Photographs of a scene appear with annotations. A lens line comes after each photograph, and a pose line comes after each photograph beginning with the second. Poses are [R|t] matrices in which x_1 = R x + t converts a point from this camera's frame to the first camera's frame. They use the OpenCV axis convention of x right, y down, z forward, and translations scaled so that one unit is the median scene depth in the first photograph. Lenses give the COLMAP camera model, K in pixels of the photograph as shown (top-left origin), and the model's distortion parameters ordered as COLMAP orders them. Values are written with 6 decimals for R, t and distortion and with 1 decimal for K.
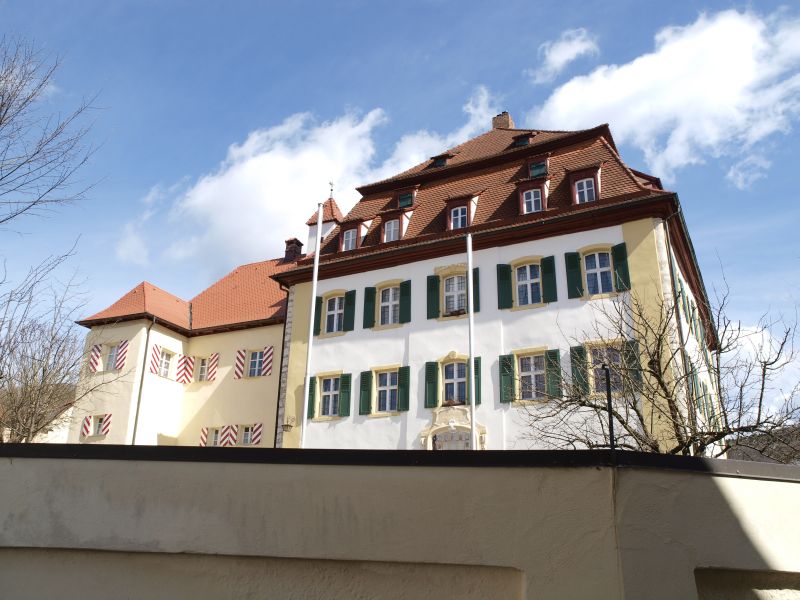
lens RADIAL K [[659.9, 0, 400.0], [0, 659.9, 300.0], [0, 0, 1]] dist [-0.113623, 0.154189]
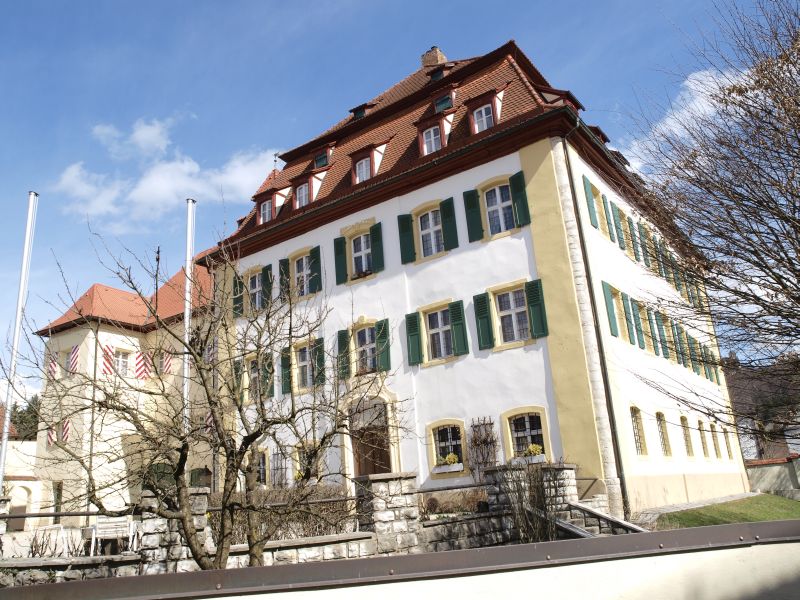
lens RADIAL K [[659.9, 0, 400.0], [0, 659.9, 300.0], [0, 0, 1]] dist [-0.113623, 0.154189]
pose [[0.984341, -0.136380, -0.111679, 0.227681], [0.143060, 0.988233, 0.054120, 0.011980], [0.102984, -0.069250, 0.992269, 0.078600]]
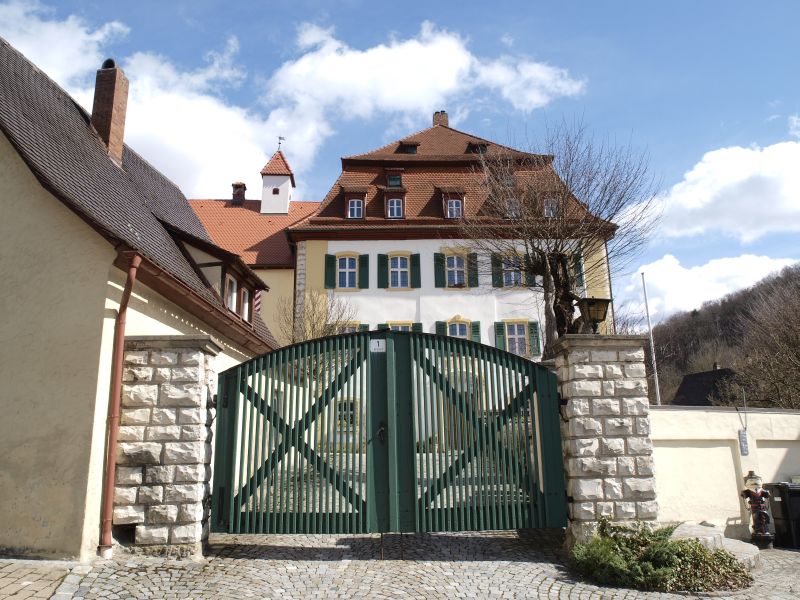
lens RADIAL K [[659.9, 0, 400.0], [0, 659.9, 300.0], [0, 0, 1]] dist [-0.113623, 0.154189]
pose [[0.875201, 0.082496, 0.476673, -0.620100], [-0.136573, 0.987405, 0.079870, -0.039229], [-0.464080, -0.135003, 0.875445, -0.094783]]
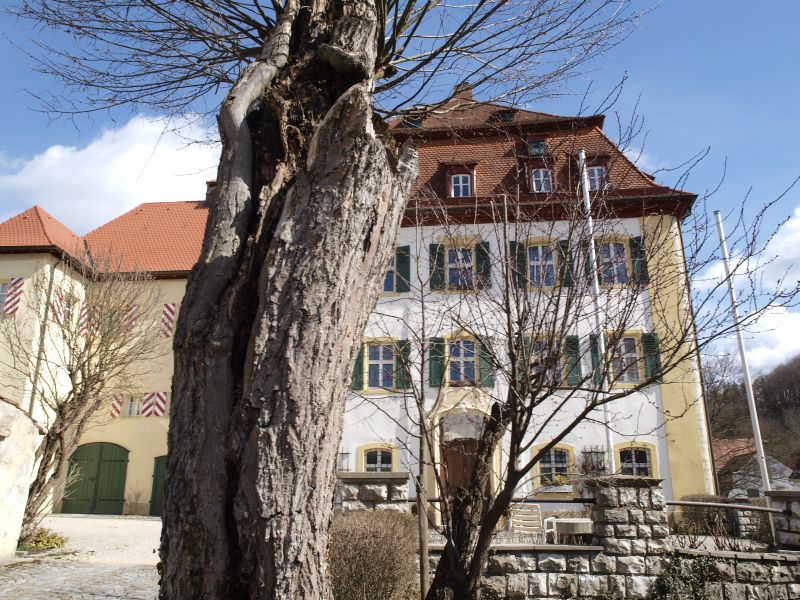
lens RADIAL K [[659.9, 0, 400.0], [0, 659.9, 300.0], [0, 0, 1]] dist [-0.113623, 0.154189]
pose [[0.940459, 0.093890, 0.326683, -0.293724], [-0.108696, 0.993700, 0.027321, 0.020994], [-0.322060, -0.061204, 0.944739, 0.139768]]
